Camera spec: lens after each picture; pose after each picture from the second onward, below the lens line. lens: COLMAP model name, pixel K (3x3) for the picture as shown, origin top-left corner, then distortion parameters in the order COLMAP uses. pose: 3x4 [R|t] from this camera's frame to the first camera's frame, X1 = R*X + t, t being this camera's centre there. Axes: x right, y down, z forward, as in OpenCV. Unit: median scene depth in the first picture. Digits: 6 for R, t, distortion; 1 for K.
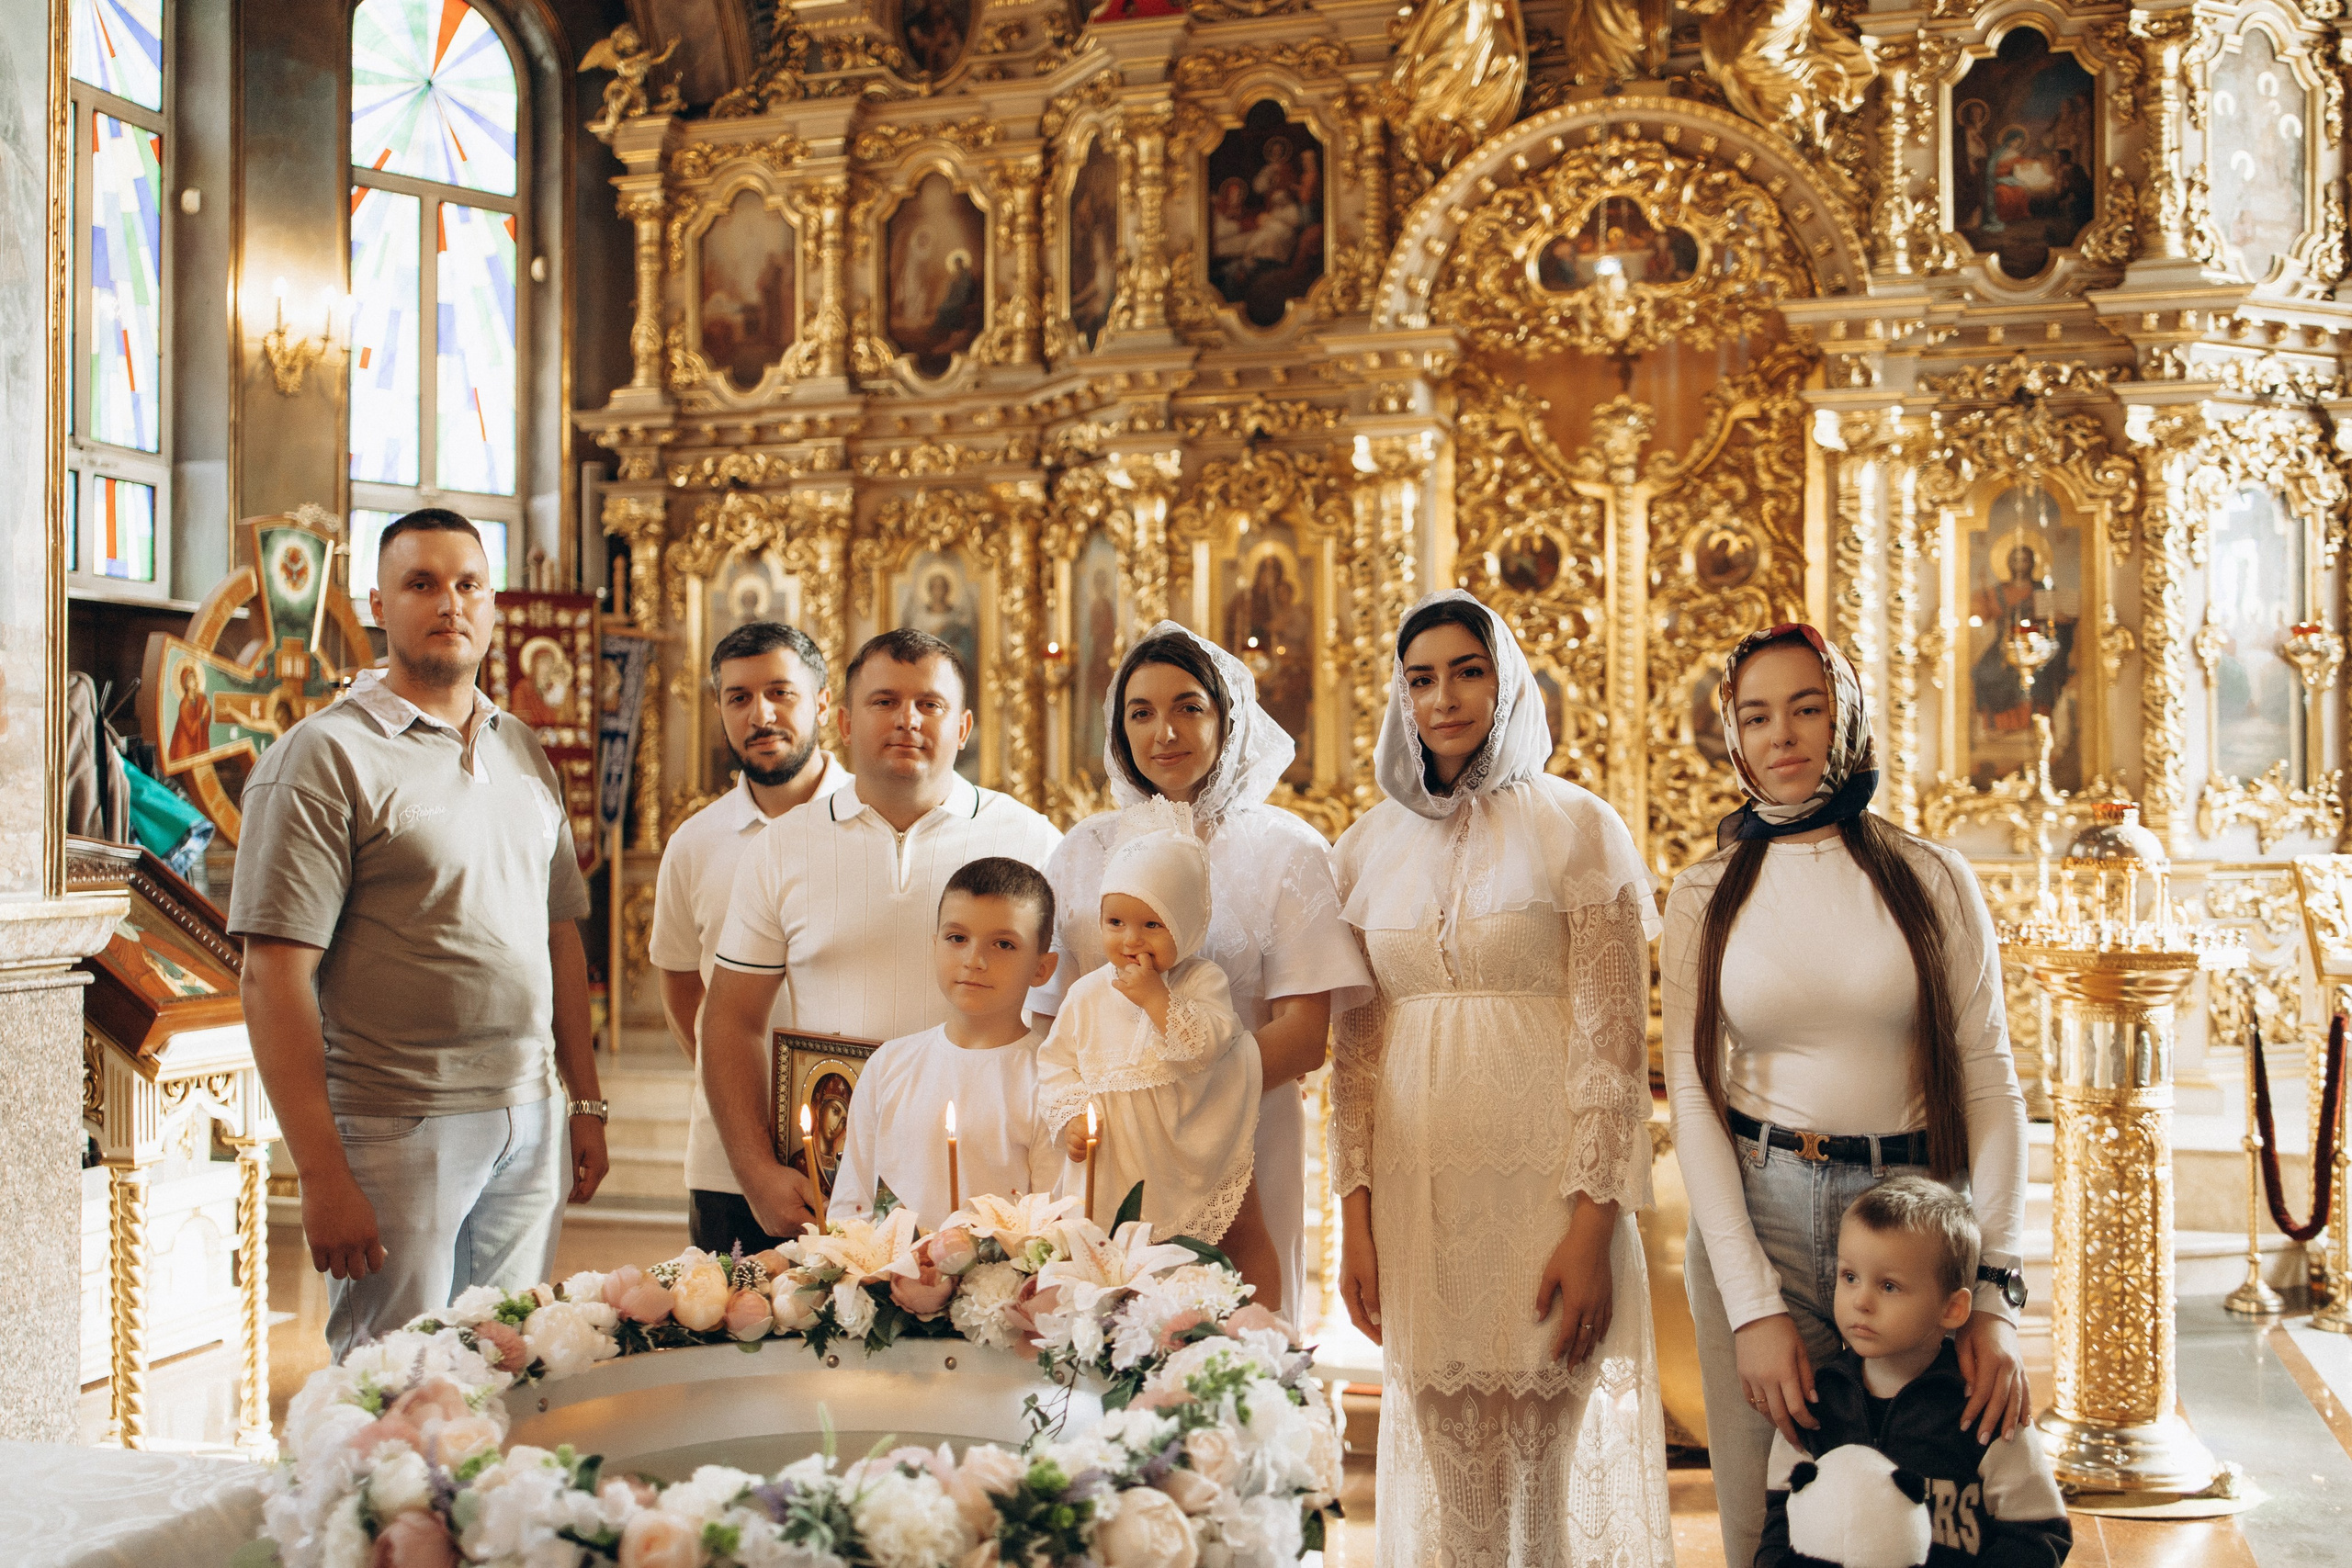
lens RADIAL K [[2336.6, 0, 1150.6], [0, 2336.6, 792.0], [0, 0, 1]] dist [-0.009160, 0.035993]
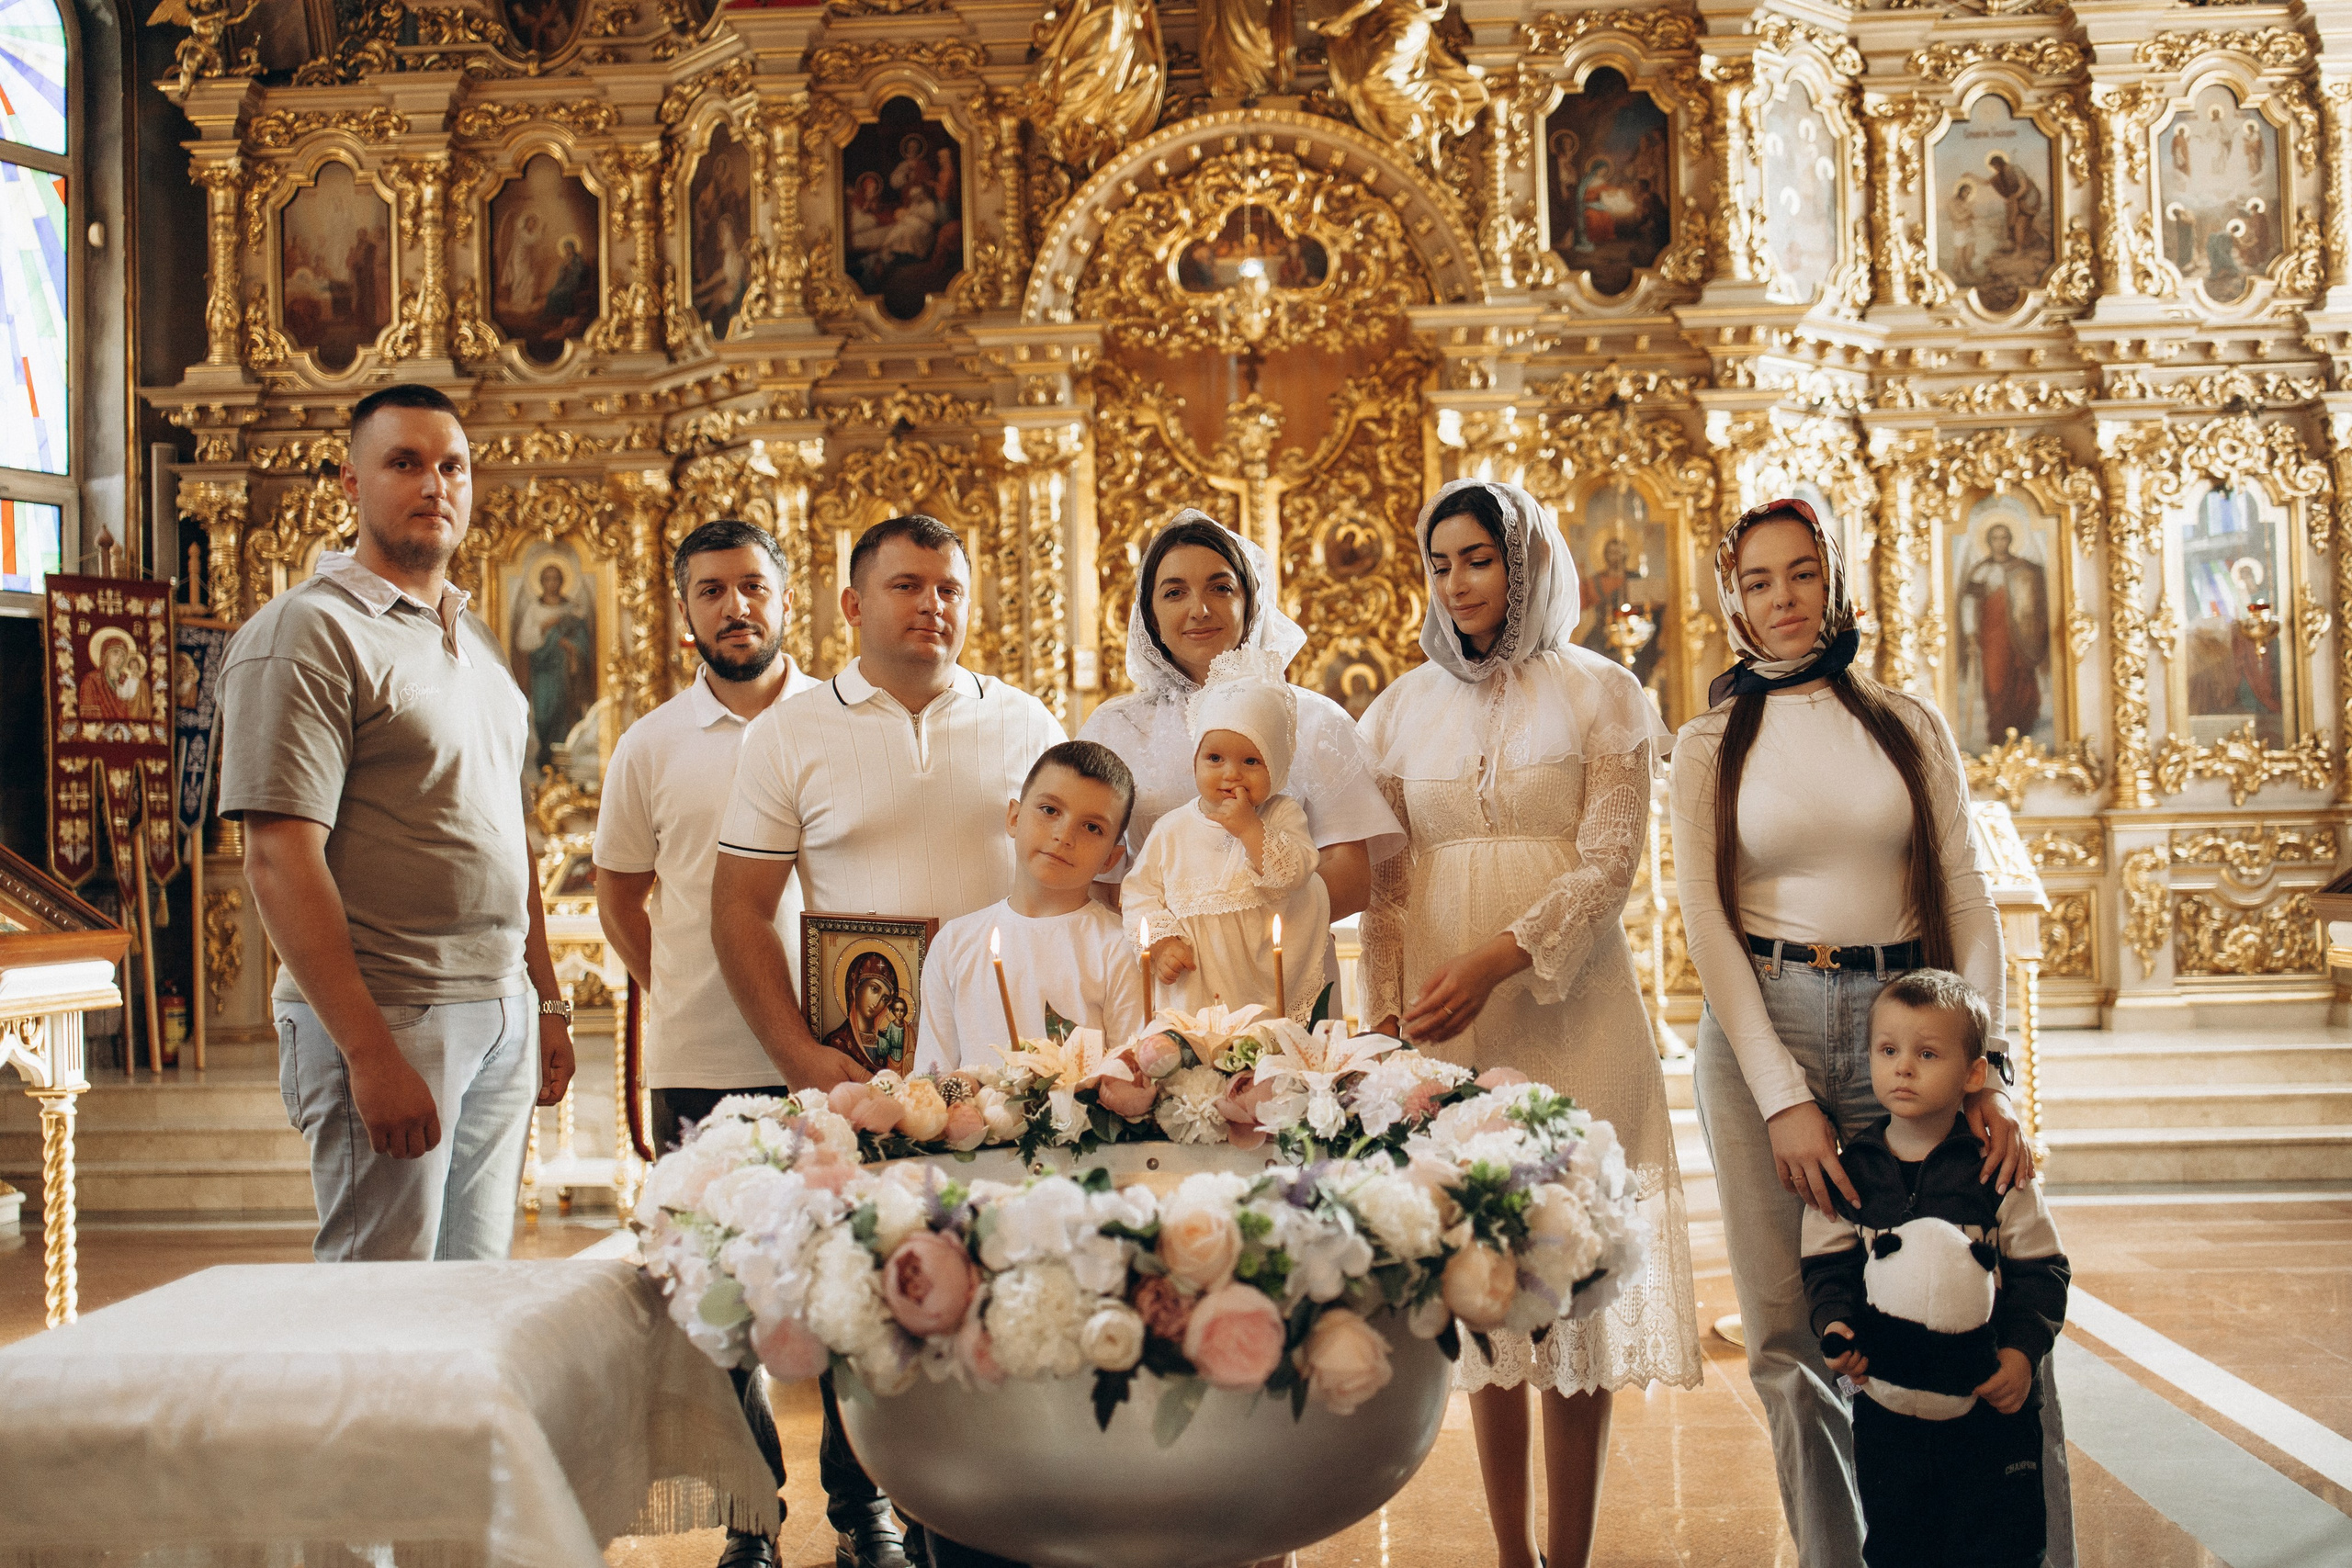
lens RADIAL K [[2333.3, 0, 1170.3], [0, 2333.3, 792.6], [0, 0, 1]] dist [0.016003, -0.020607]
pose [[0.968598, -0.014048, 0.248233, -0.100346], [0.019122, 0.999654, -0.018042, 0.028729], [-0.247894, 0.022222, 0.968532, -0.006906]]
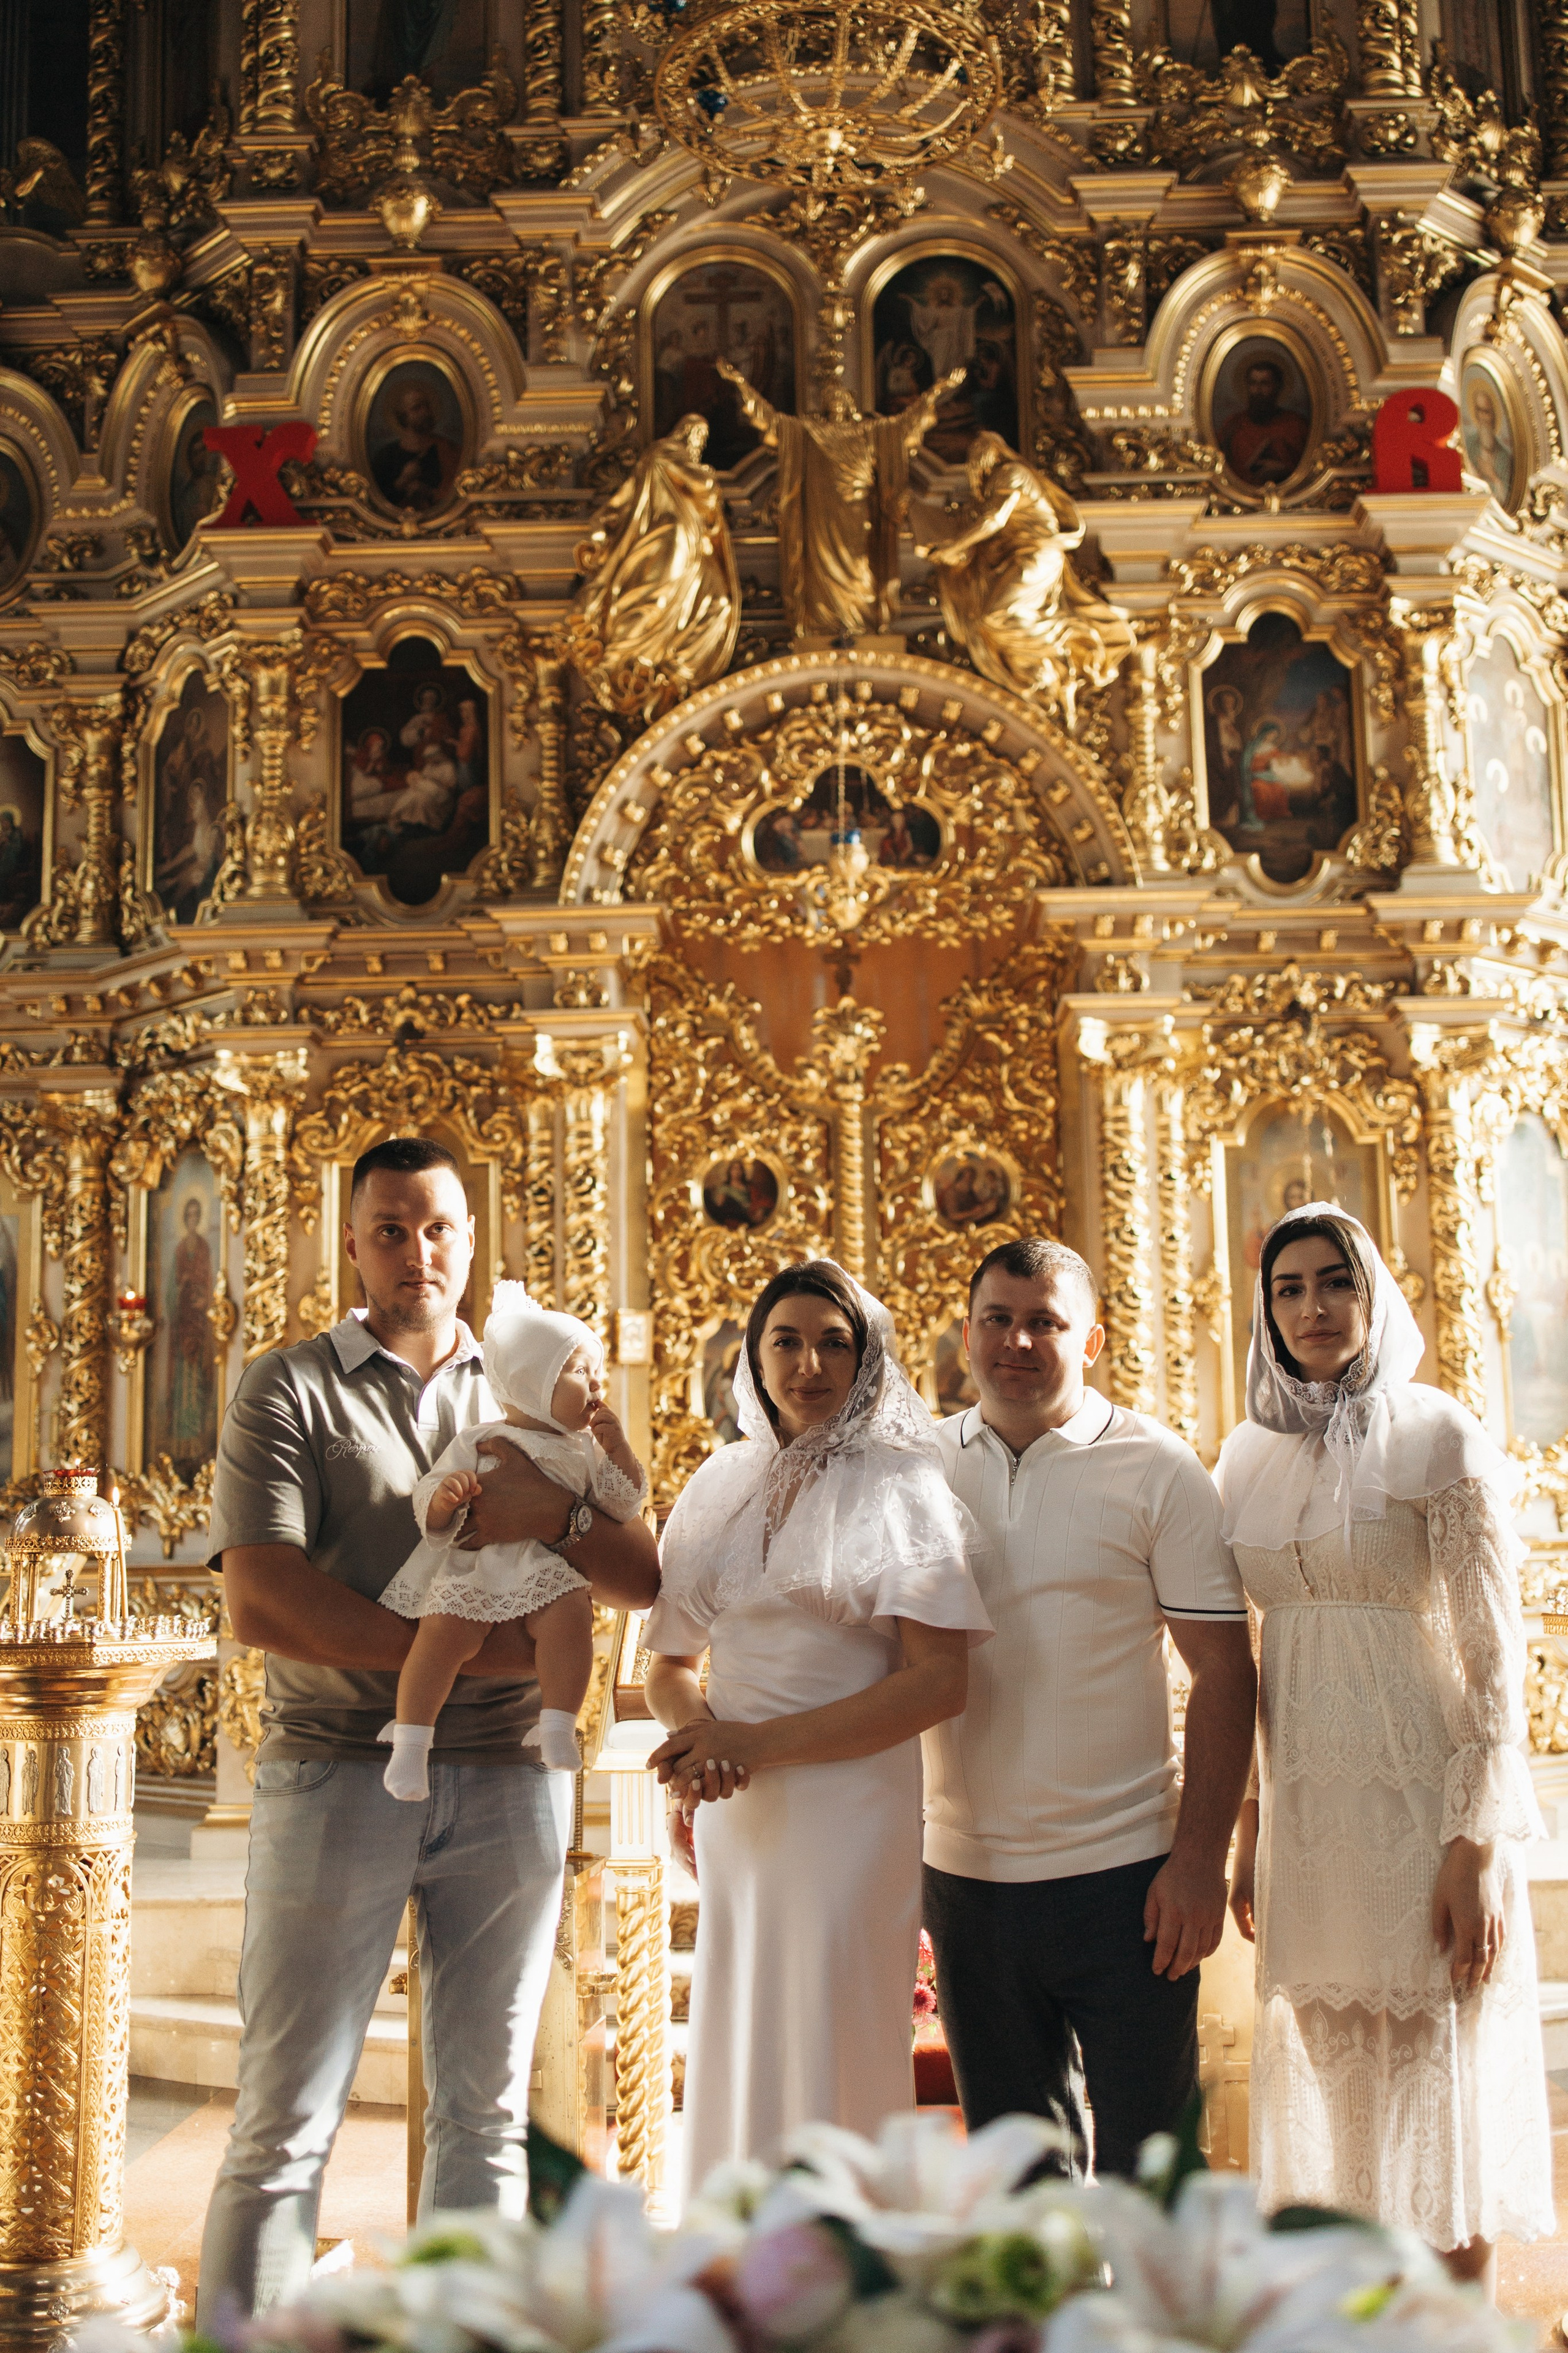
lens RADIAL K [[2467.1, 0, 772.4], [0, 2467.1, 1180.7], [0, 0, 1]] dist [0.001601, 0.003059]
pose [[0.962198, 0.023112, 0.271370, -0.066722], [0.014798, 0.990484, -0.136827, 0.018180], [-0.271950, 0.135671, 0.952700, 0.165878]]
